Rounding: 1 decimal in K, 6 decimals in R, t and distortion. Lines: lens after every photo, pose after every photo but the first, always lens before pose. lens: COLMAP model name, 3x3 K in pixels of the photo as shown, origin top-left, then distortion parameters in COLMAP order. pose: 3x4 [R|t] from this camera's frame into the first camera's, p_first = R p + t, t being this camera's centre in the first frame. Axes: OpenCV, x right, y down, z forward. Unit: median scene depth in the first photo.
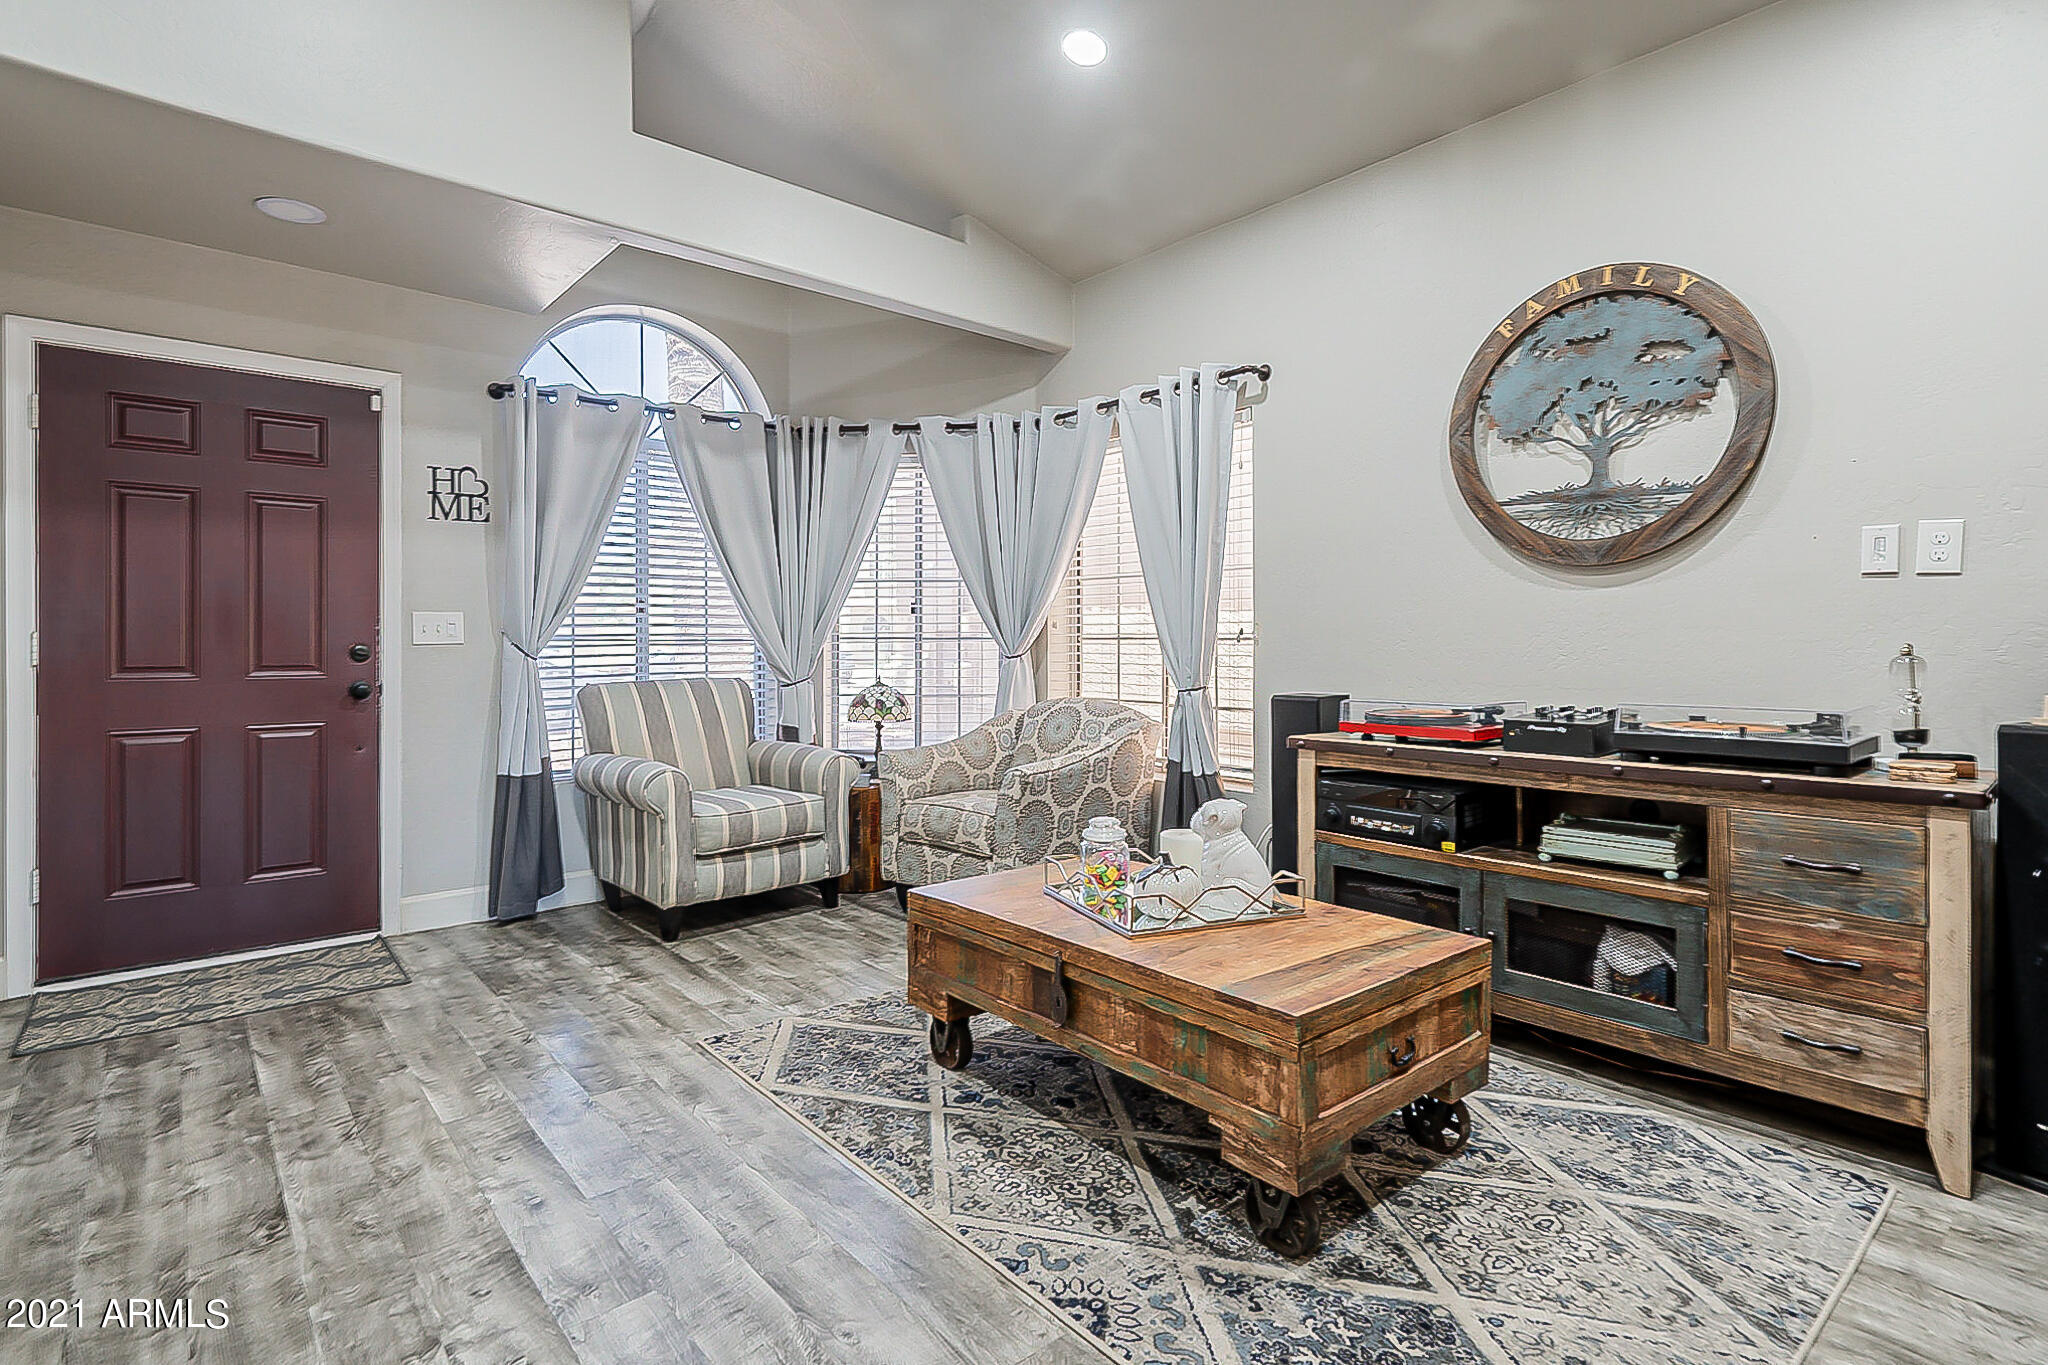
lens RADIAL K [[995.1, 0, 1032.8], [0, 995.1, 643.9], [0, 0, 1]] dist [0.002378, 0.000918]
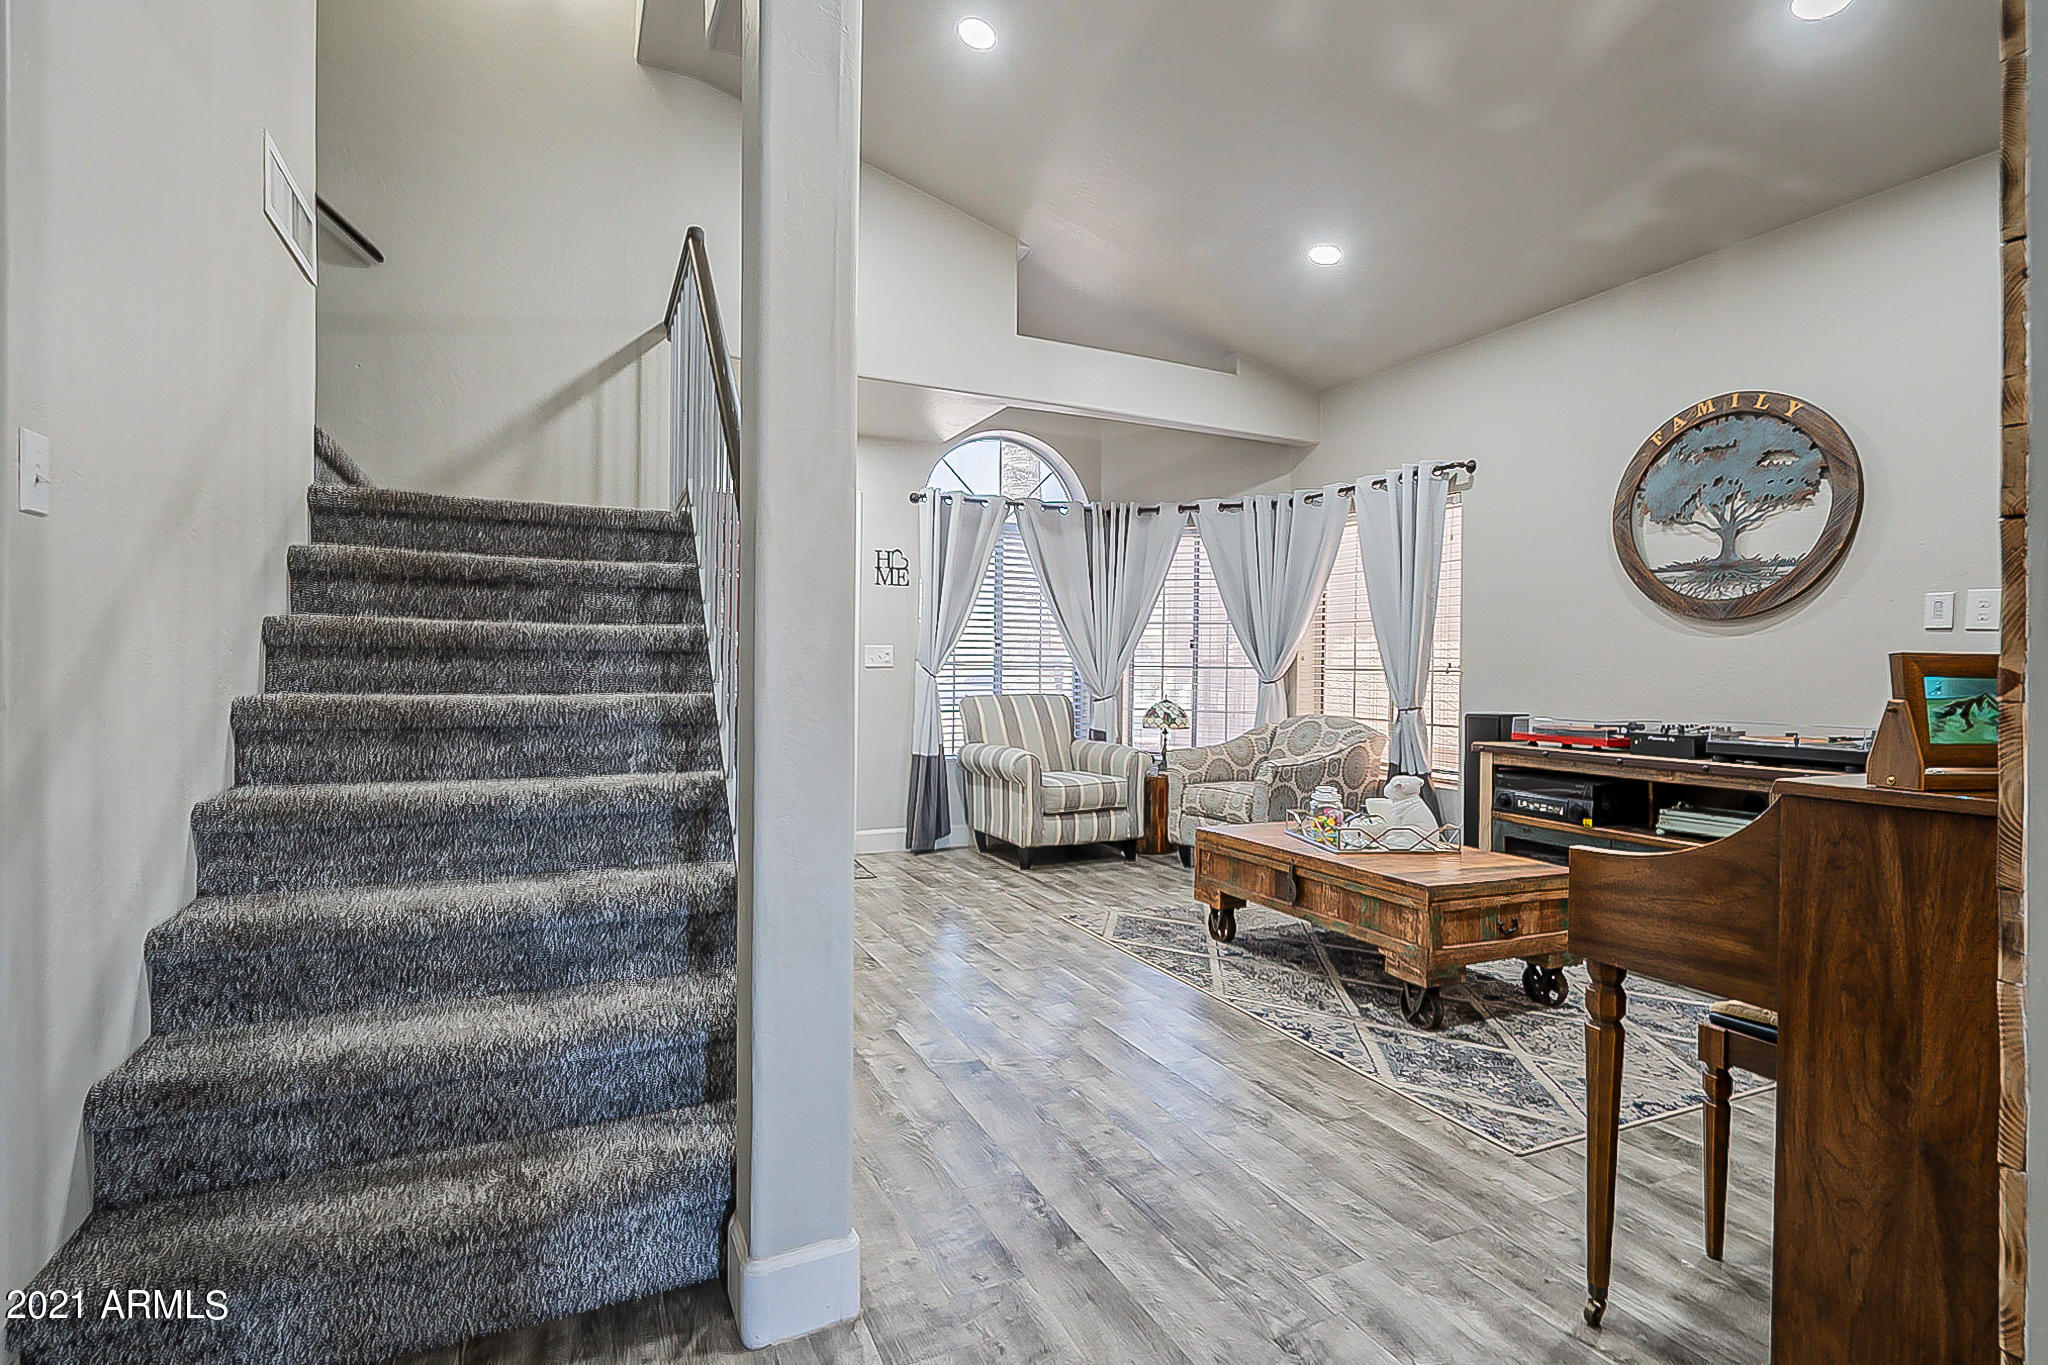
lens RADIAL K [[968.4, 0, 1019.5], [0, 968.4, 667.7], [0, 0, 1]] dist [-0.000907, 0.000325]
pose [[0.961744, 0.013787, -0.273602, 0.015754], [-0.014852, 0.999888, -0.001820, 0.001229], [0.273547, 0.005814, 0.961841, -0.387322]]
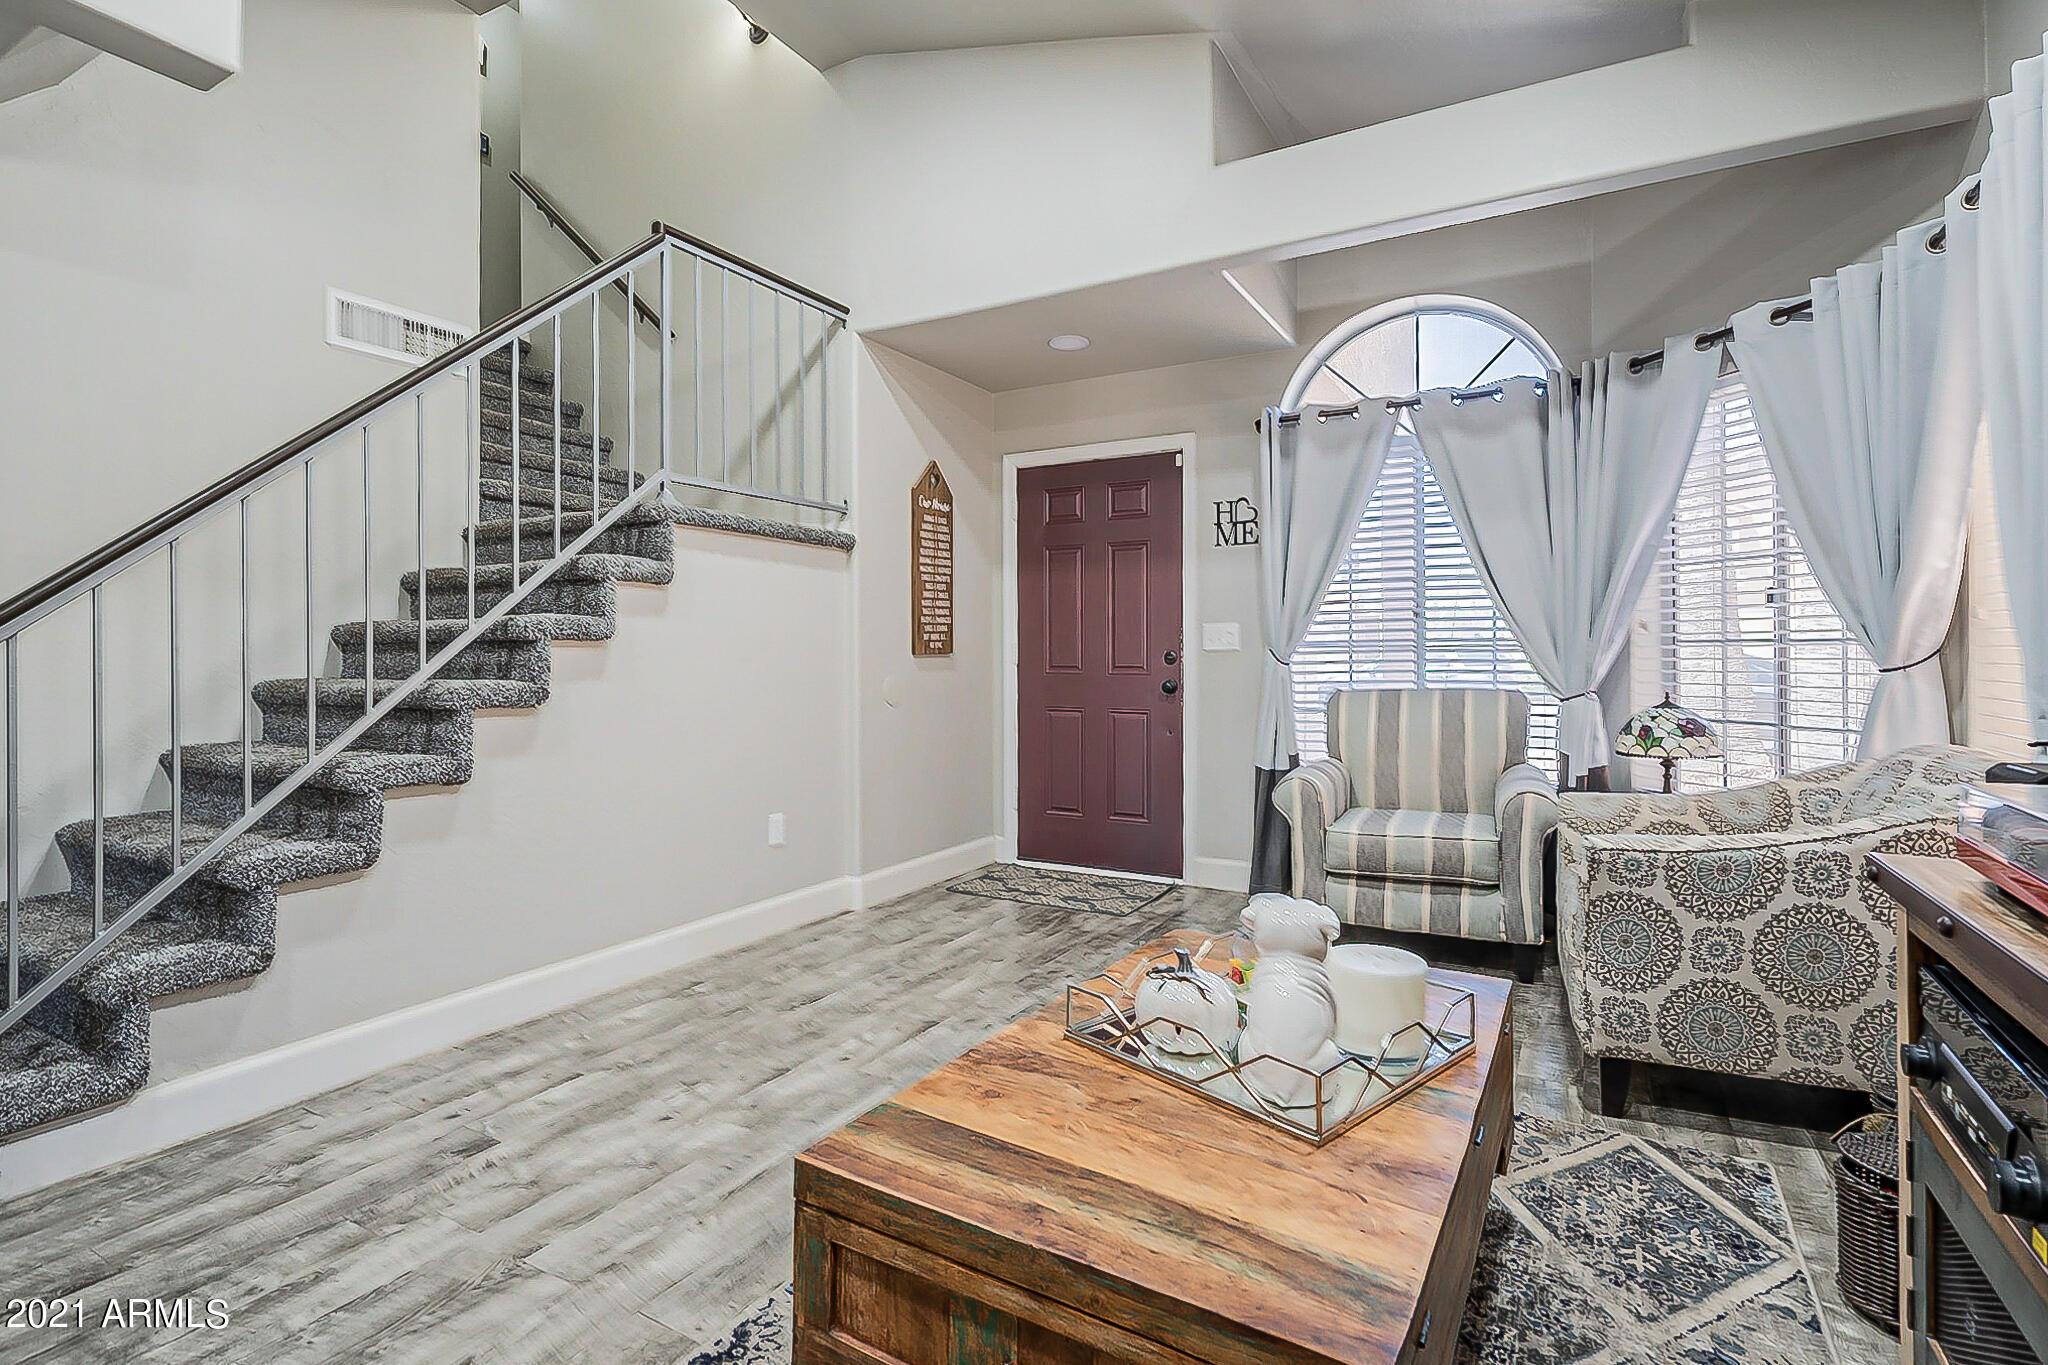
lens RADIAL K [[976.0, 0, 1035.5], [0, 976.0, 645.4], [0, 0, 1]] dist [0.000473, 0.000057]
pose [[0.331846, -0.008171, -0.943298, 0.456348], [0.000843, 0.999965, -0.008366, 0.003873], [0.943333, 0.001981, 0.331841, 0.426897]]
